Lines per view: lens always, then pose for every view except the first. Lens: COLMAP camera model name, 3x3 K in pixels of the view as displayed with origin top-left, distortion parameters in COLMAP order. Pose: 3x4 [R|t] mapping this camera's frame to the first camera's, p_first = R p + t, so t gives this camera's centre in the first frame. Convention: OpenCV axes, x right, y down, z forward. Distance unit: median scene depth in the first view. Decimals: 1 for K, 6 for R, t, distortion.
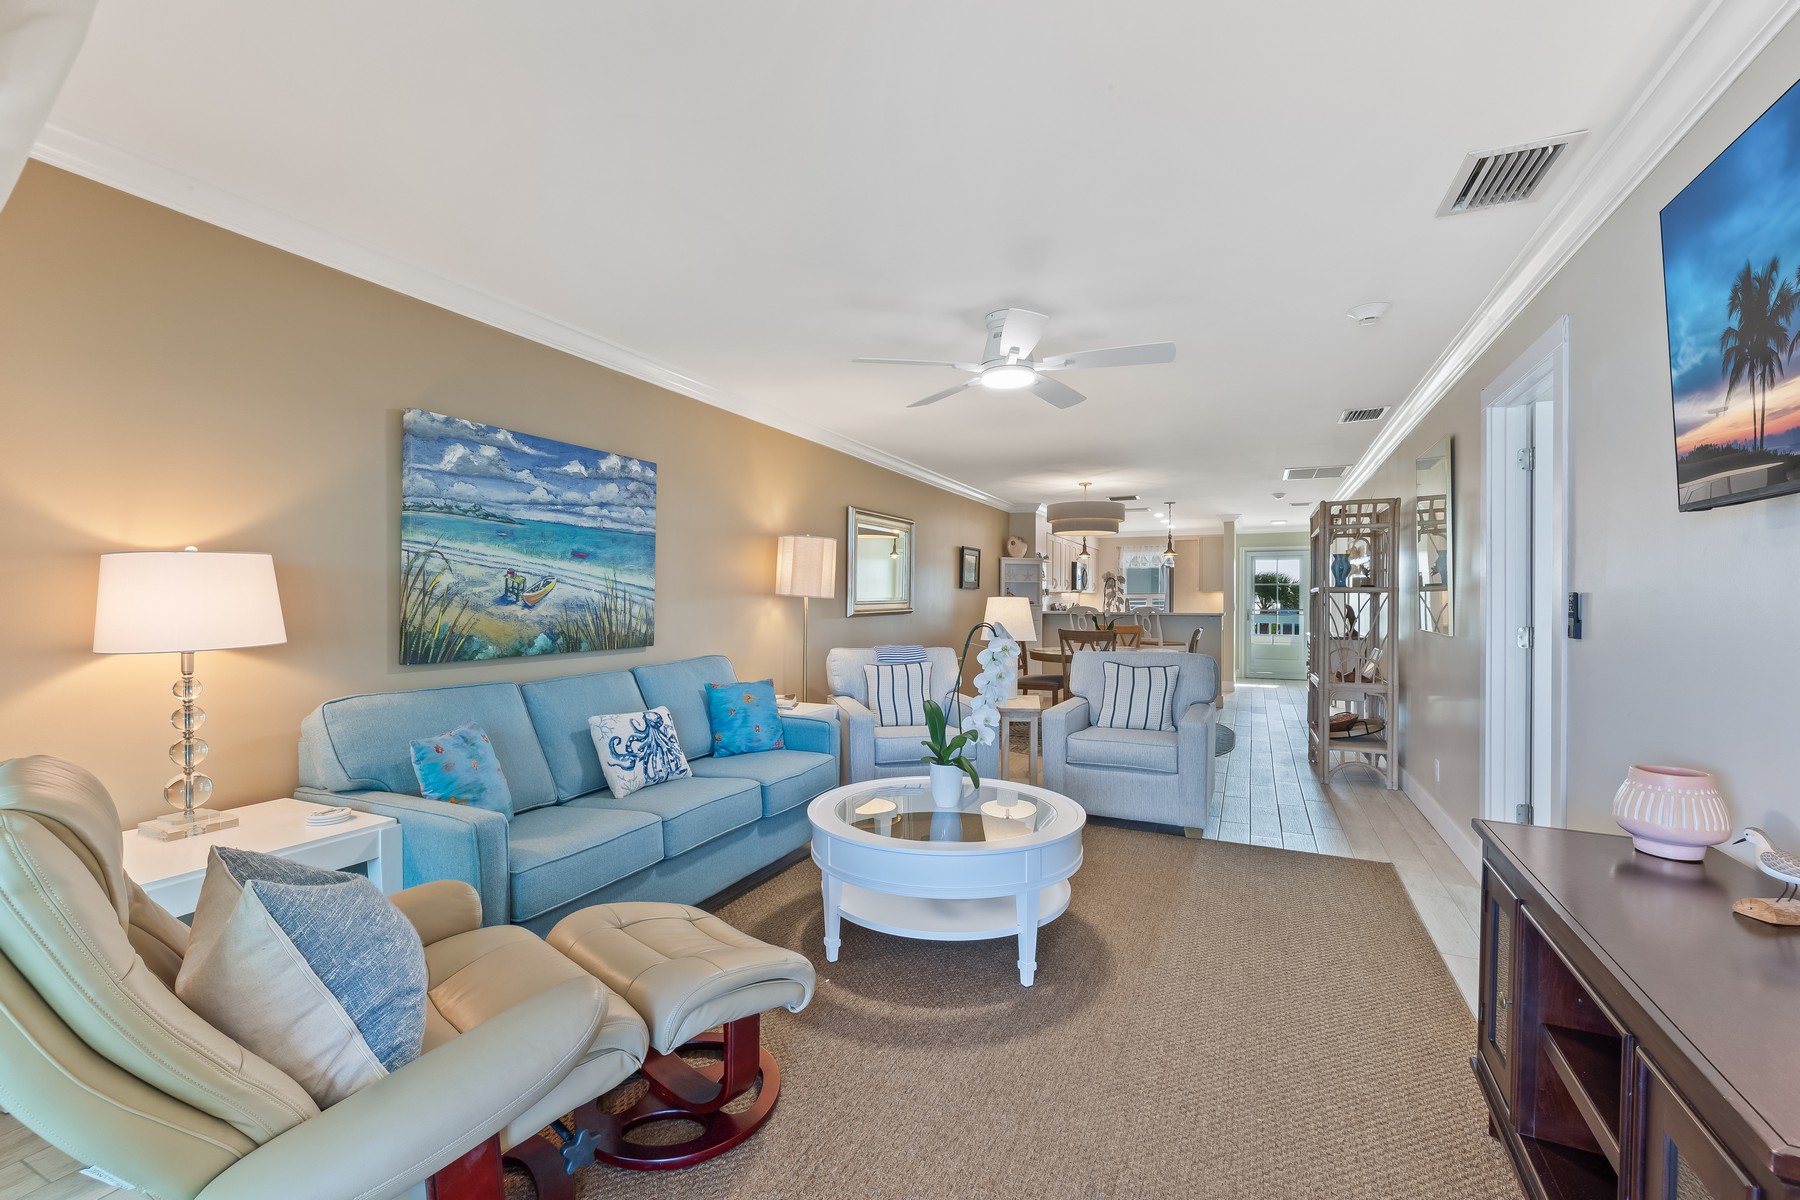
lens RADIAL K [[766.4, 0, 895.0], [0, 766.4, 598.7], [0, 0, 1]] dist [-0.003171, -0.000829]
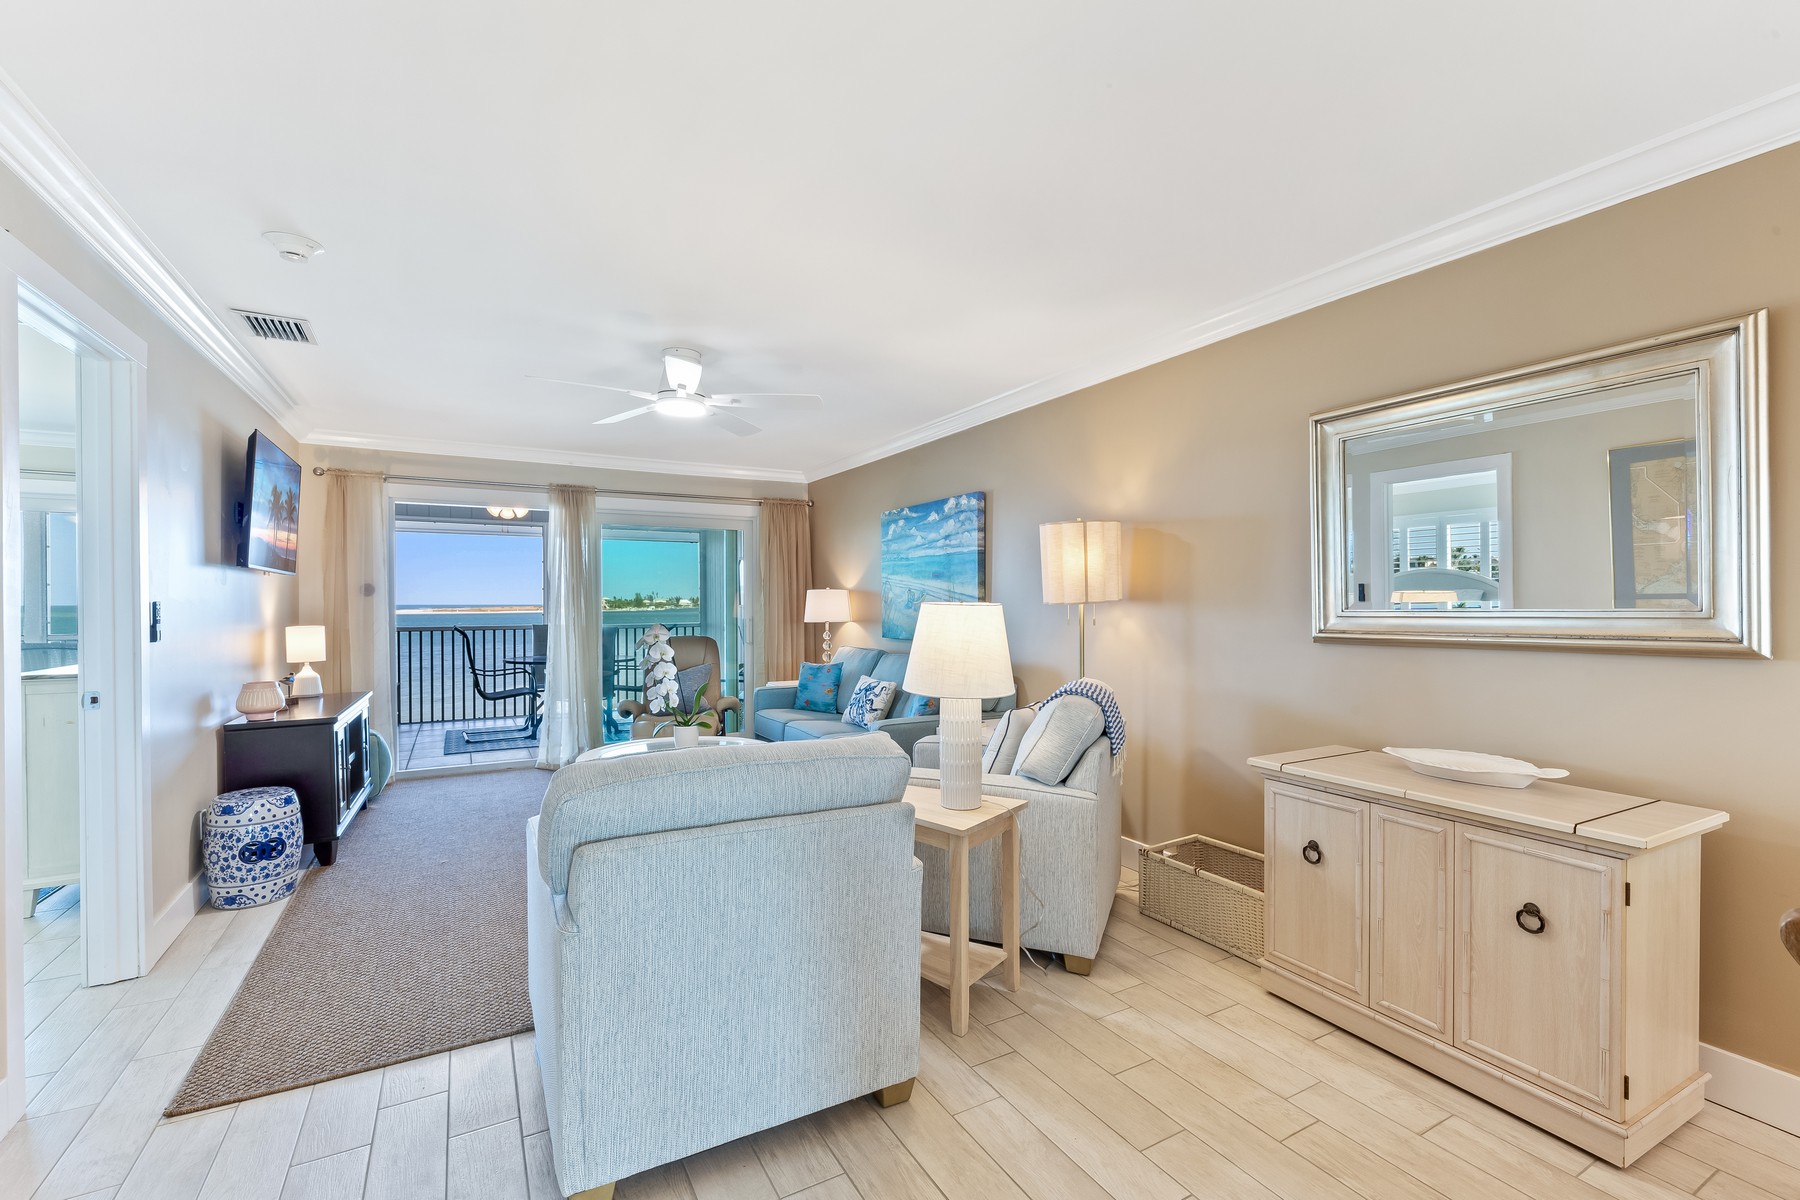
lens RADIAL K [[766.4, 0, 893.4], [0, 766.4, 602.0], [0, 0, 1]] dist [-0.003171, -0.000829]
pose [[-0.590477, 0.000793, -0.807054, 0.804734], [0.002777, 0.999996, -0.001049, -0.005421], [0.807049, -0.002861, -0.590477, 1.780499]]
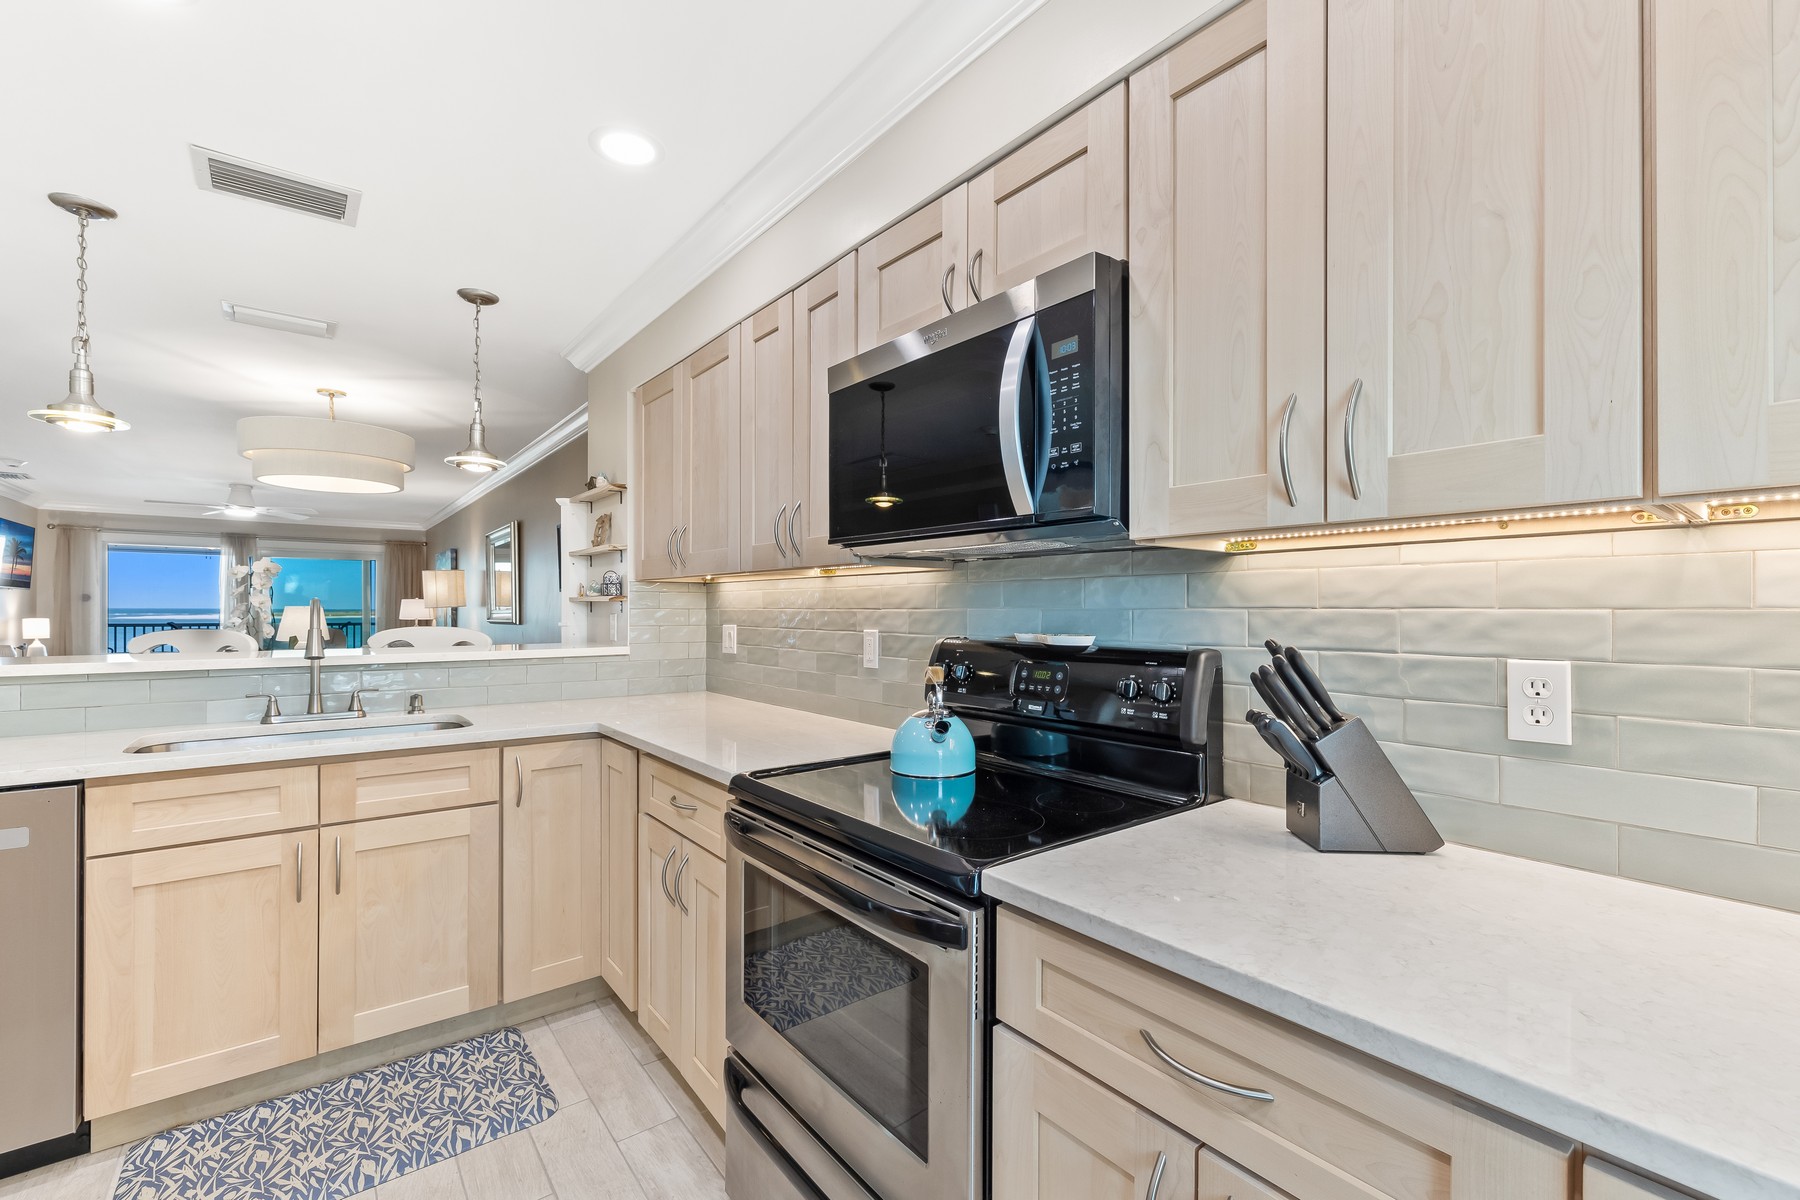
lens RADIAL K [[766.4, 0, 899.9], [0, 766.4, 598.5], [0, 0, 1]] dist [-0.003171, -0.000829]
pose [[-0.454754, -0.015077, -0.890490, 1.205037], [-0.001857, 0.999871, -0.015980, 0.003313], [0.890615, -0.005613, -0.454723, 3.552503]]
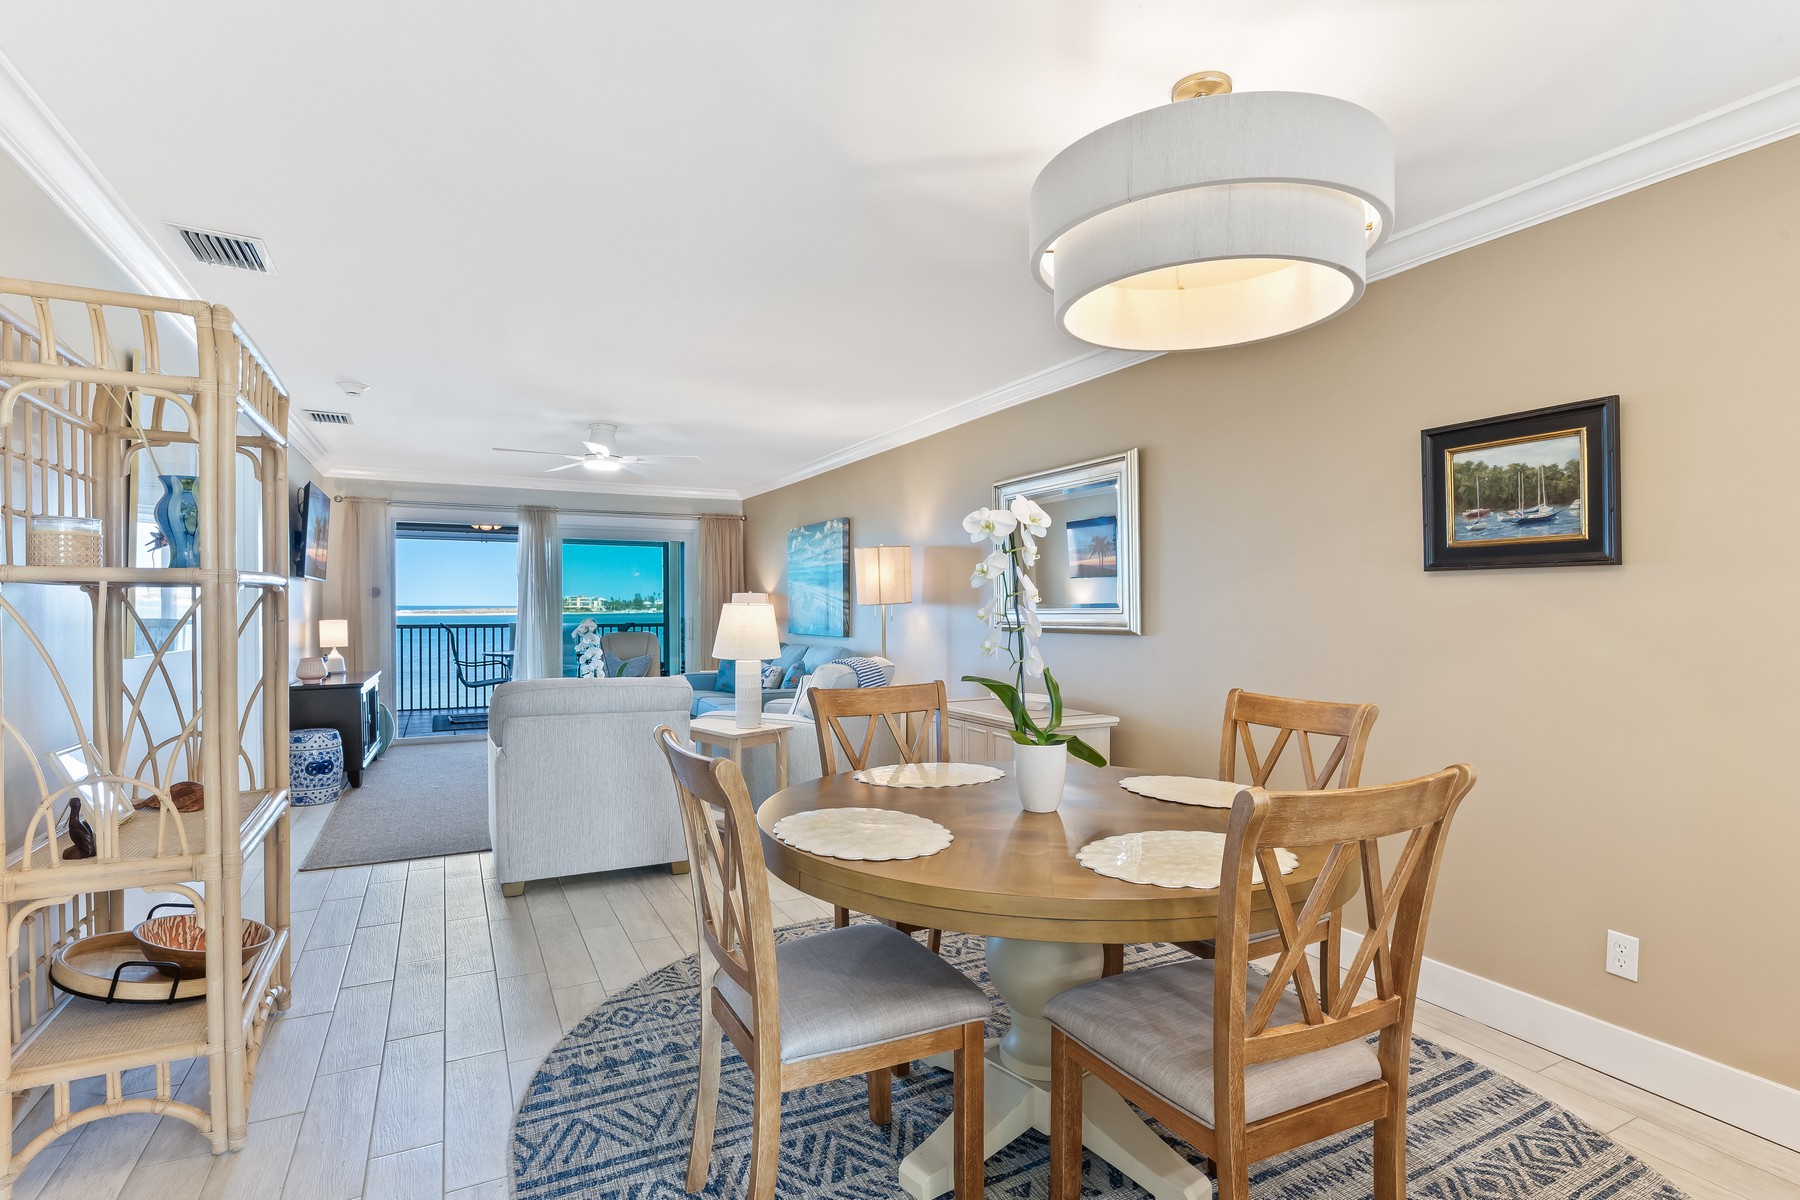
lens RADIAL K [[873.3, 0, 899.3], [0, 873.3, 609.0], [0, 0, 1]] dist [-0.019420, -0.000338]
pose [[-0.614945, 0.002358, -0.788566, 1.098575], [-0.001678, 0.999989, 0.004298, -0.002906], [0.788568, 0.003966, -0.614935, 2.406036]]
